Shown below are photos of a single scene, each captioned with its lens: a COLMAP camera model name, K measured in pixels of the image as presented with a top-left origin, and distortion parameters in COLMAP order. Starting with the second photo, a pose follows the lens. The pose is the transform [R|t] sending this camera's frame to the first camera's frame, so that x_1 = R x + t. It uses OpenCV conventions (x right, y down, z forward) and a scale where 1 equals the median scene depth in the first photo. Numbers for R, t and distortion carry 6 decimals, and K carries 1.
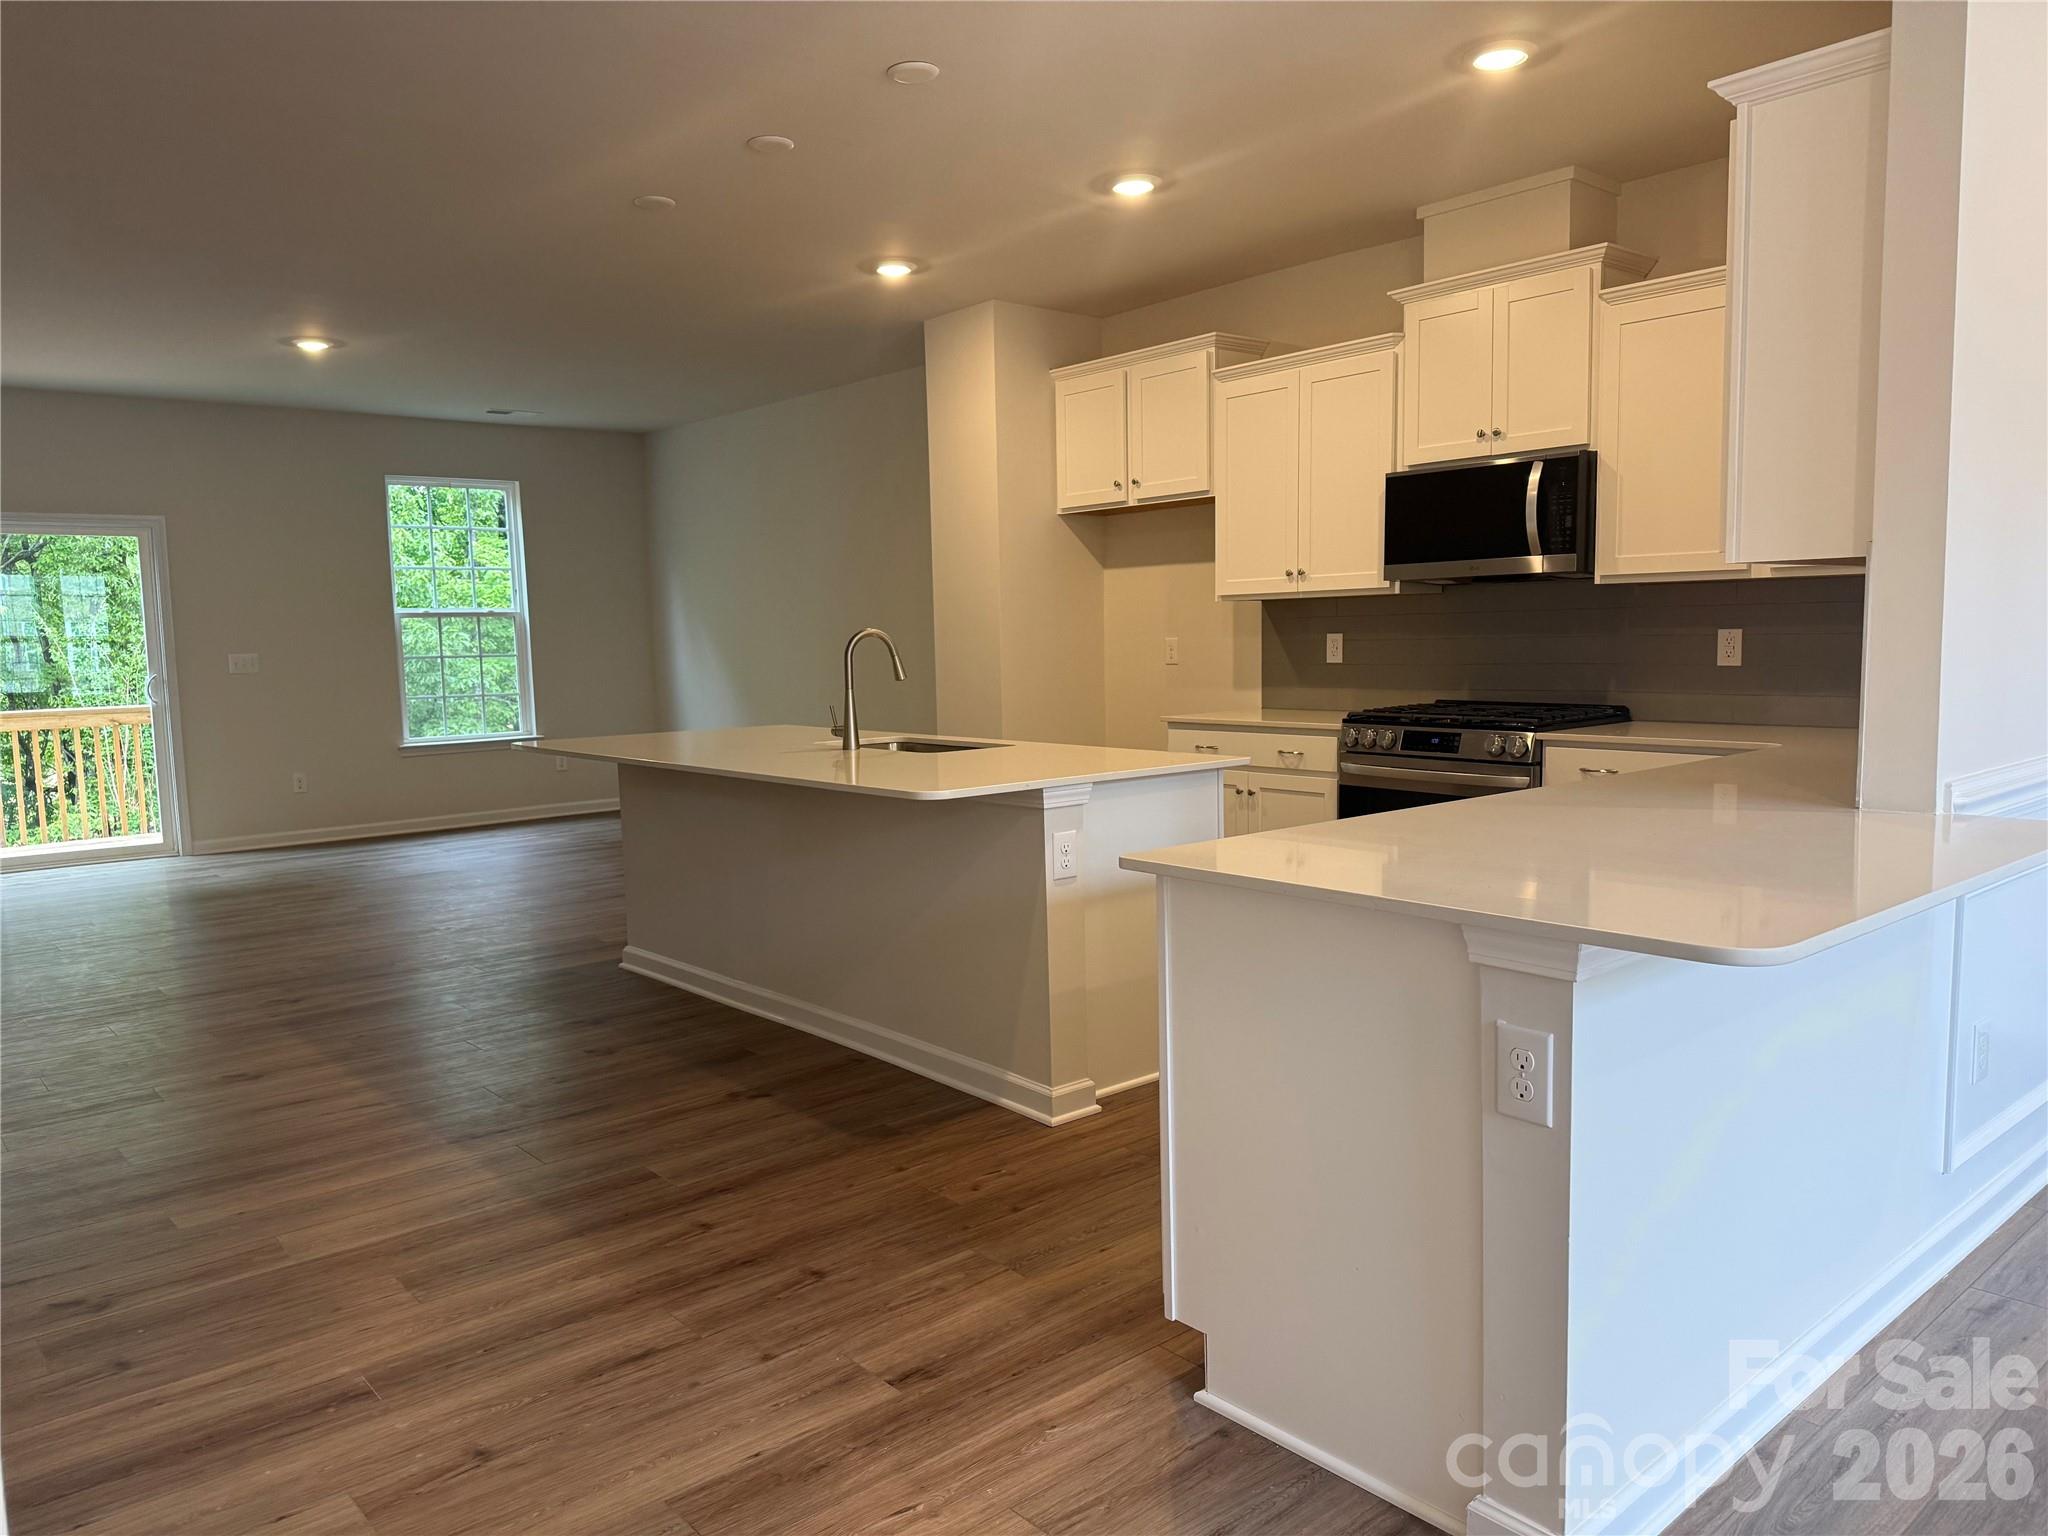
lens RADIAL K [[1416.6, 0, 1019.3], [0, 1416.6, 768.9], [0, 0, 1]] dist [0.106665, -0.136226]
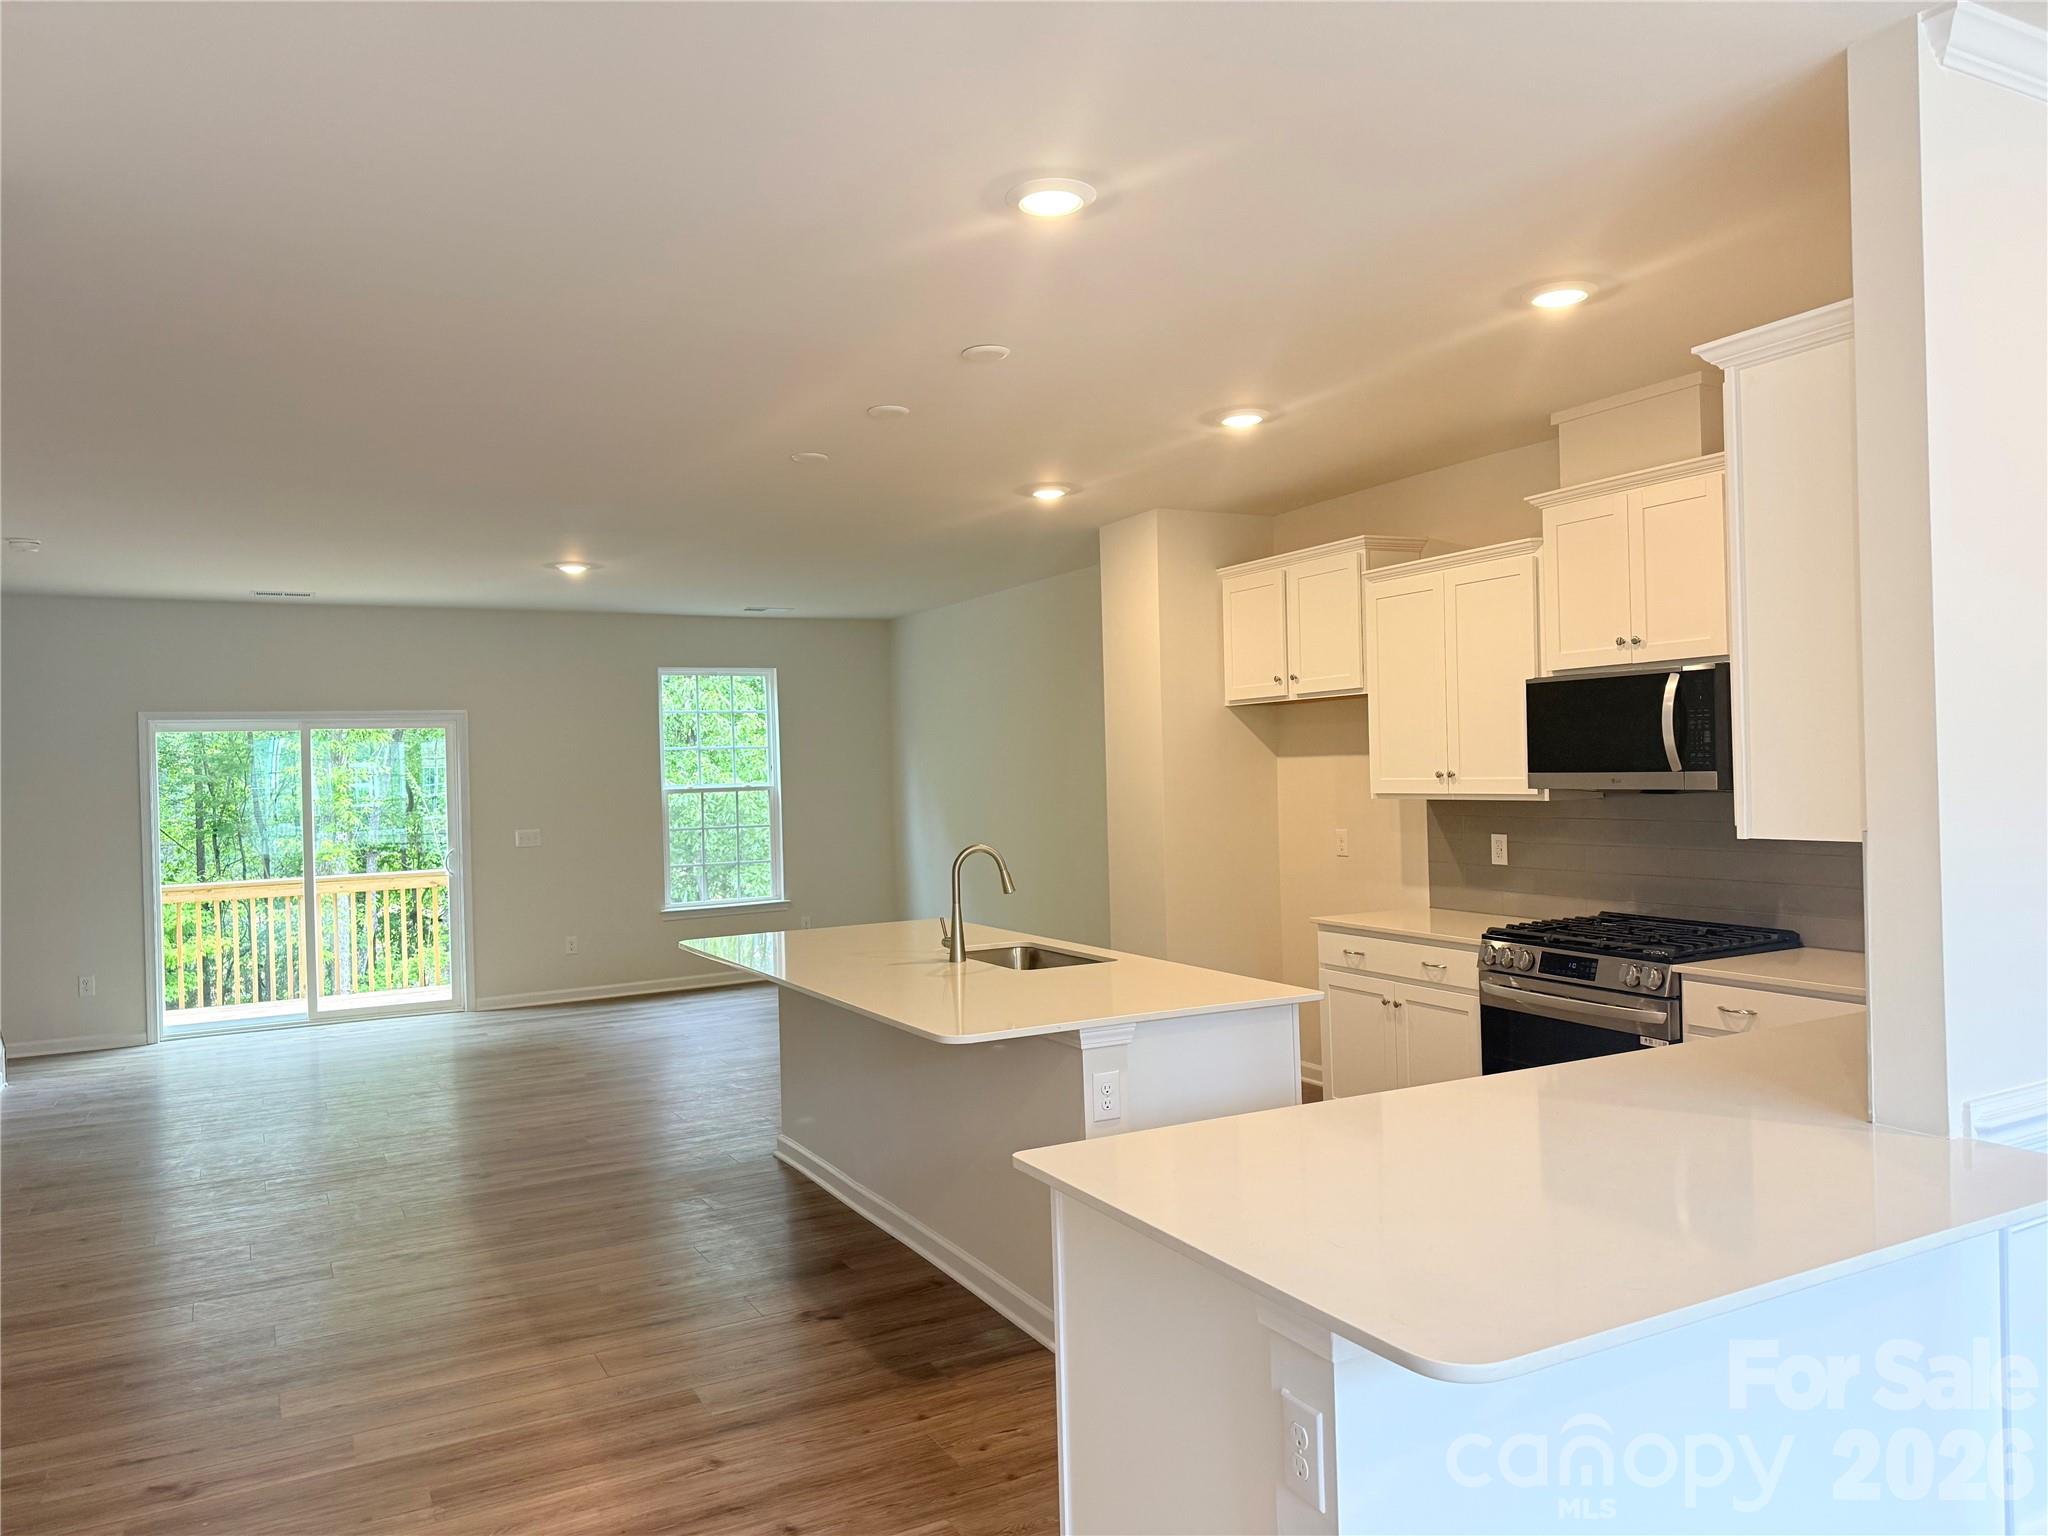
lens RADIAL K [[1412.9, 0, 1022.7], [0, 1412.9, 762.2], [0, 0, 1]] dist [0.111961, -0.137100]
pose [[0.976073, -0.005703, -0.217368, 0.139924], [-0.015341, 0.995359, -0.095005, -0.055877], [0.216901, 0.096067, 0.971455, -0.008332]]
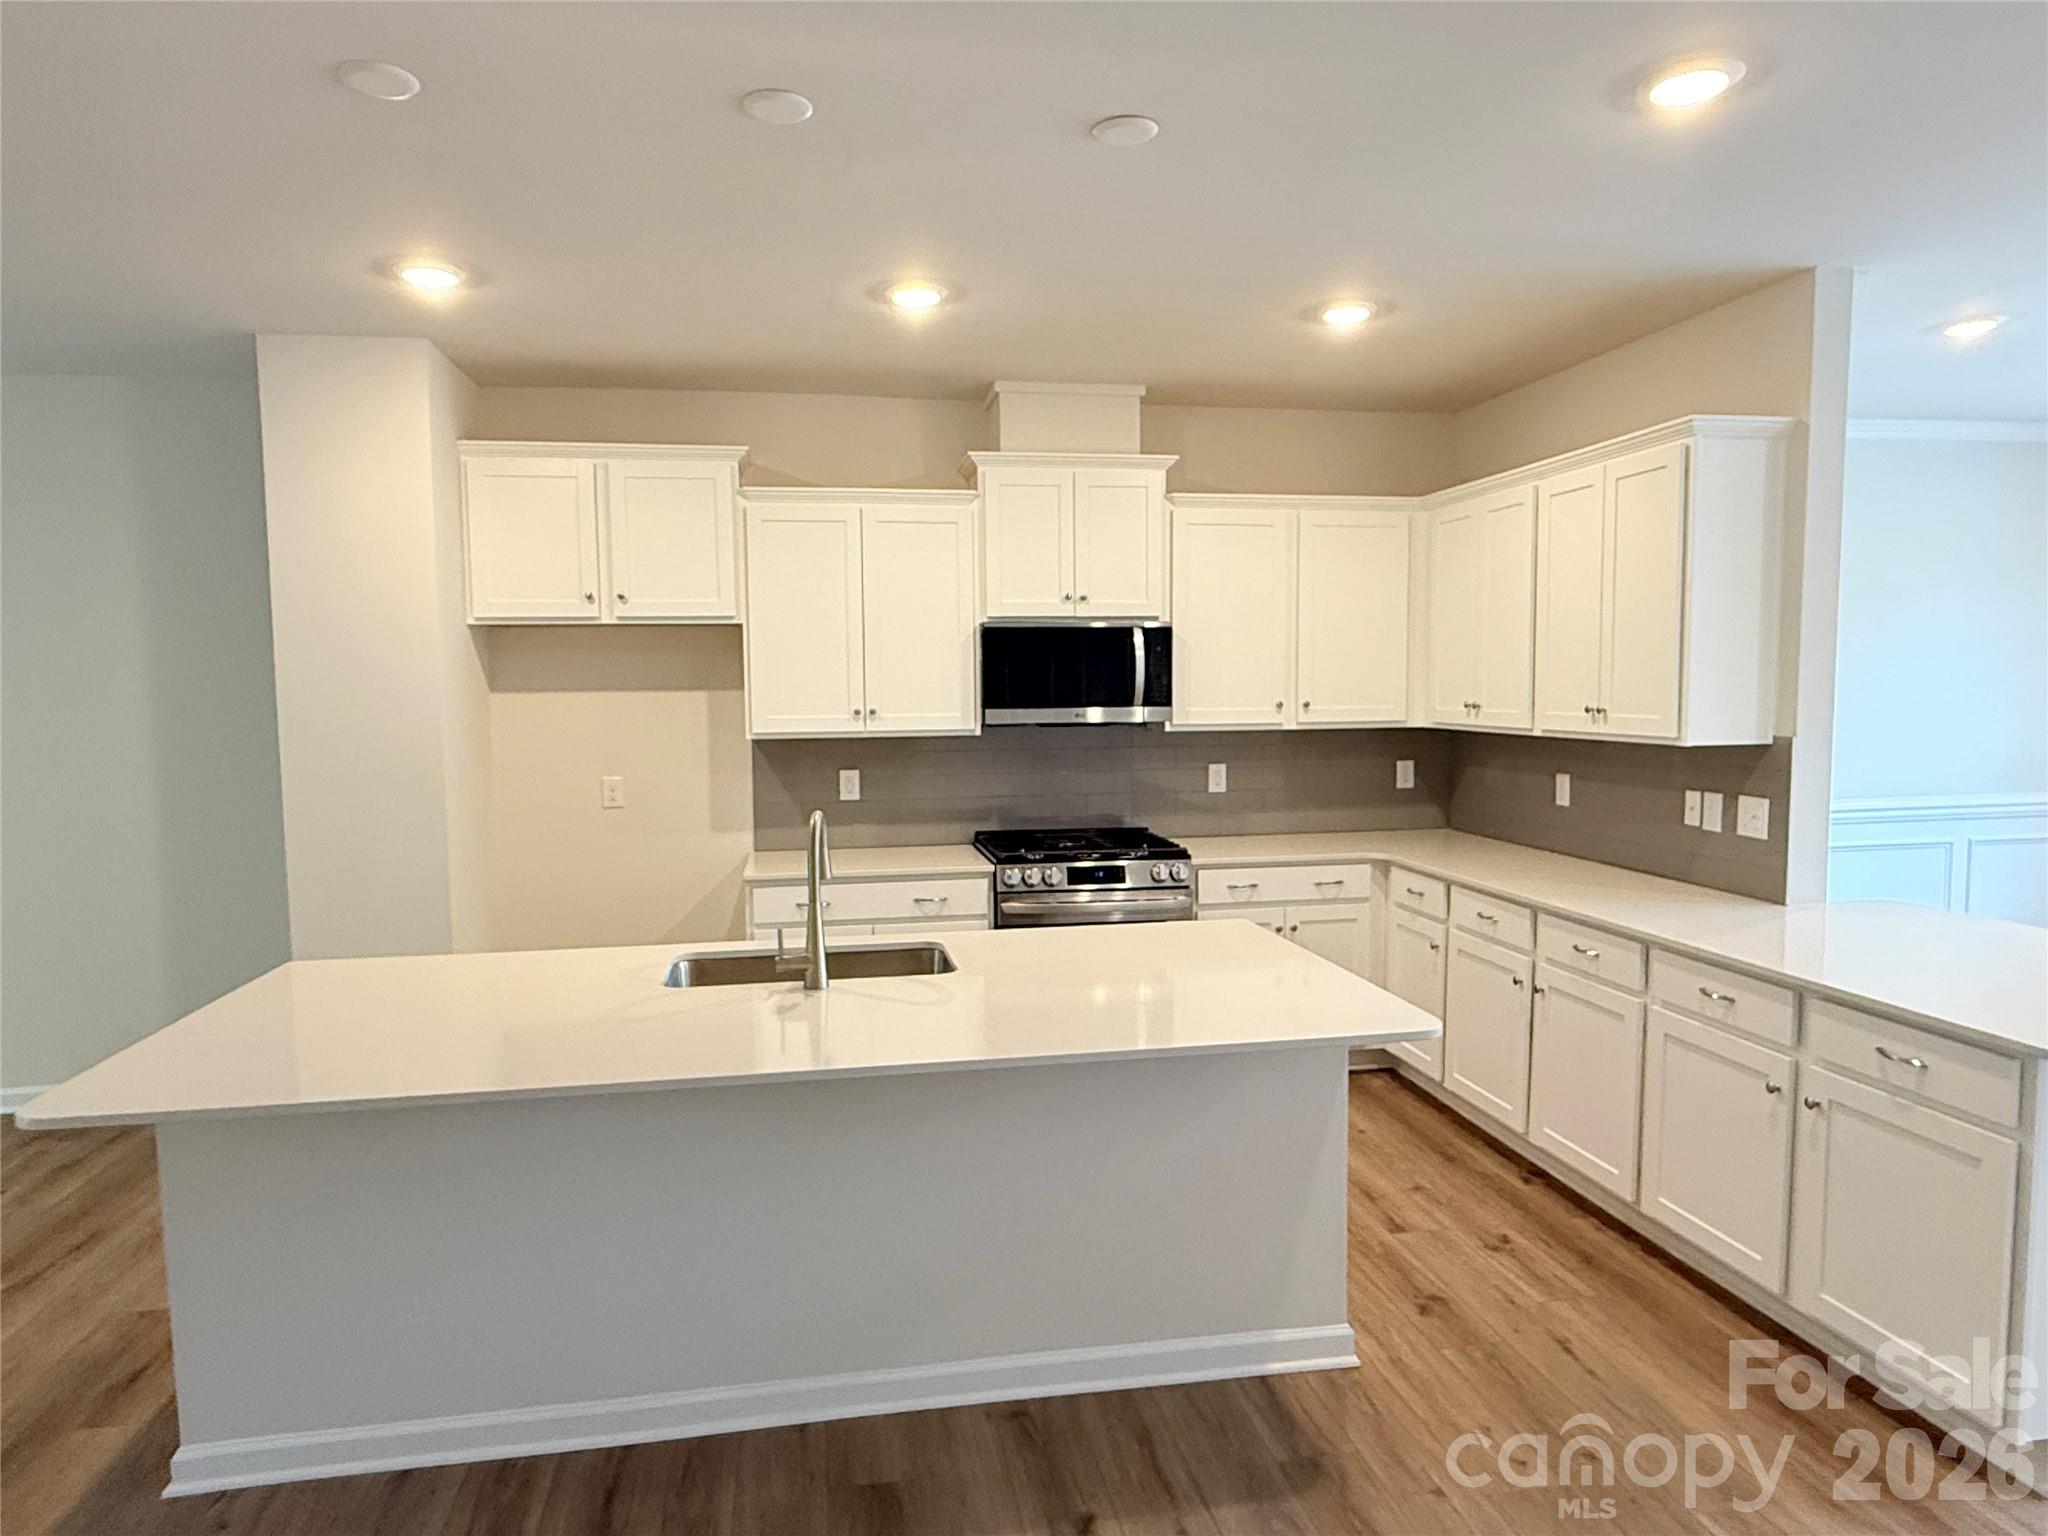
lens RADIAL K [[1234.0, 0, 1023.5], [0, 1234.0, 771.0], [0, 0, 1]] dist [0.001415, -0.001859]
pose [[0.514995, -0.045759, 0.855971, -0.528746], [0.083243, 0.996524, 0.003190, -0.103245], [-0.853142, 0.069611, 0.517014, 0.539000]]
